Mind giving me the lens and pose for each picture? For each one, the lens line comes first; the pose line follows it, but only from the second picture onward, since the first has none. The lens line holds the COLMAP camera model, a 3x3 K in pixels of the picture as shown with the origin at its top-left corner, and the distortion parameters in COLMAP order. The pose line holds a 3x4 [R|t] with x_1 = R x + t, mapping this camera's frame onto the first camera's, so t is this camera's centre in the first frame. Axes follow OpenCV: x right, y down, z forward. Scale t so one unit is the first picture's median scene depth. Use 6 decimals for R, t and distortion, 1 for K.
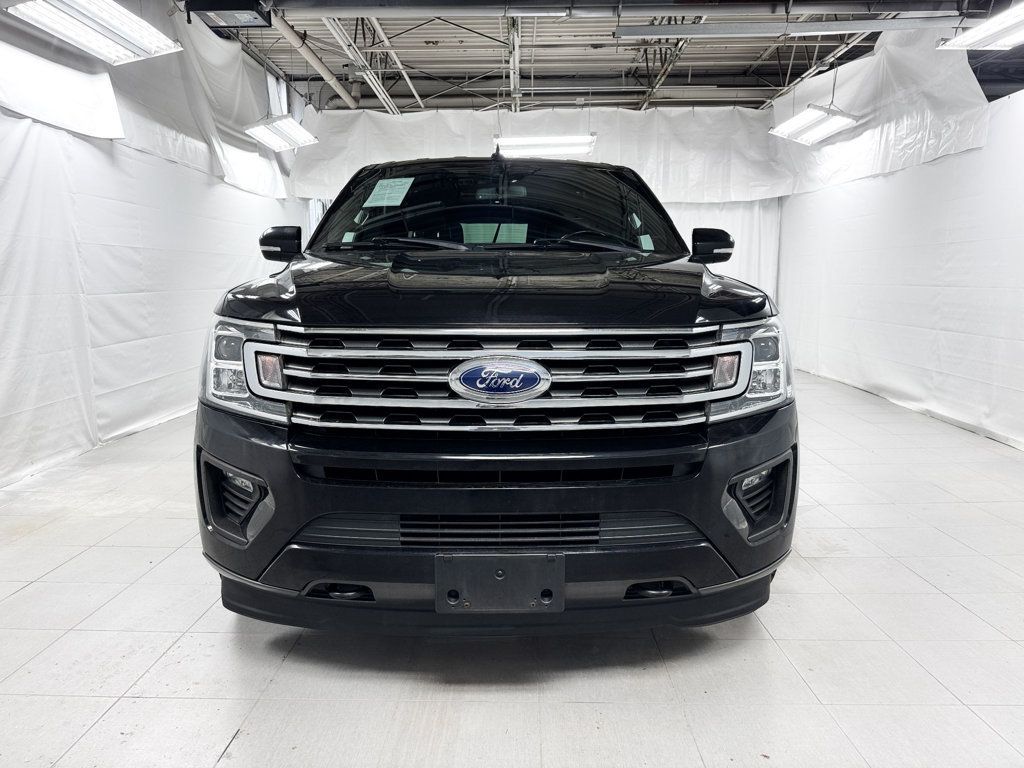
lens RADIAL K [[718.1, 0, 512.0], [0, 718.1, 384.0], [0, 0, 1]] dist [0.014441, 0.000546]
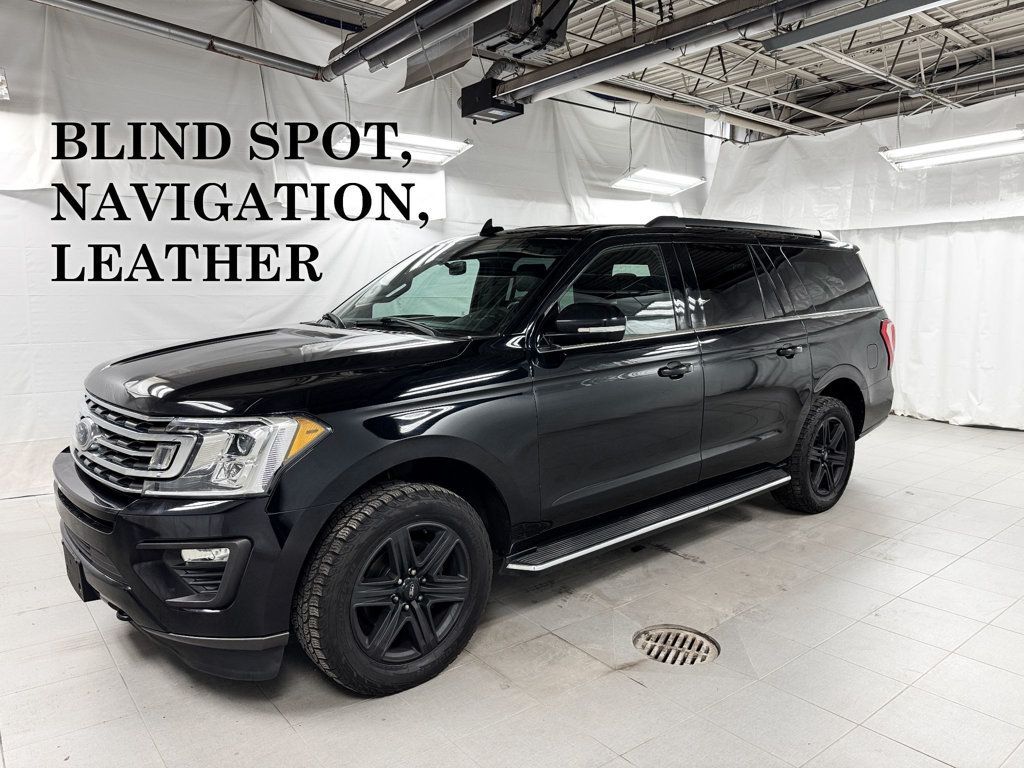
lens RADIAL K [[729.5, 0, 512.0], [0, 729.5, 384.0], [0, 0, 1]] dist [0.002735, -0.002456]
pose [[0.658372, 0.090319, -0.747254, 0.447623], [-0.105296, 0.994064, 0.027379, -0.066339], [0.745291, 0.060657, 0.663974, 0.169998]]
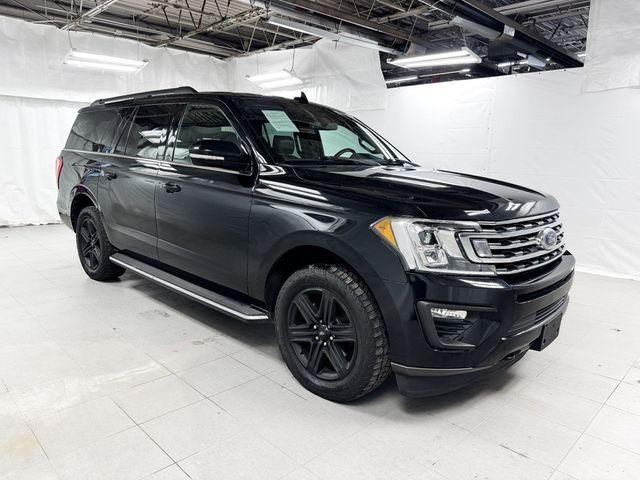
lens RADIAL K [[456.0, 0, 320.0], [0, 456.0, 240.0], [0, 0, 1]] dist [0.002735, -0.002456]
pose [[0.698223, -0.108377, 0.707629, -0.400038], [0.076733, 0.994109, 0.076540, -0.043741], [-0.711756, 0.000857, 0.702427, 0.139637]]
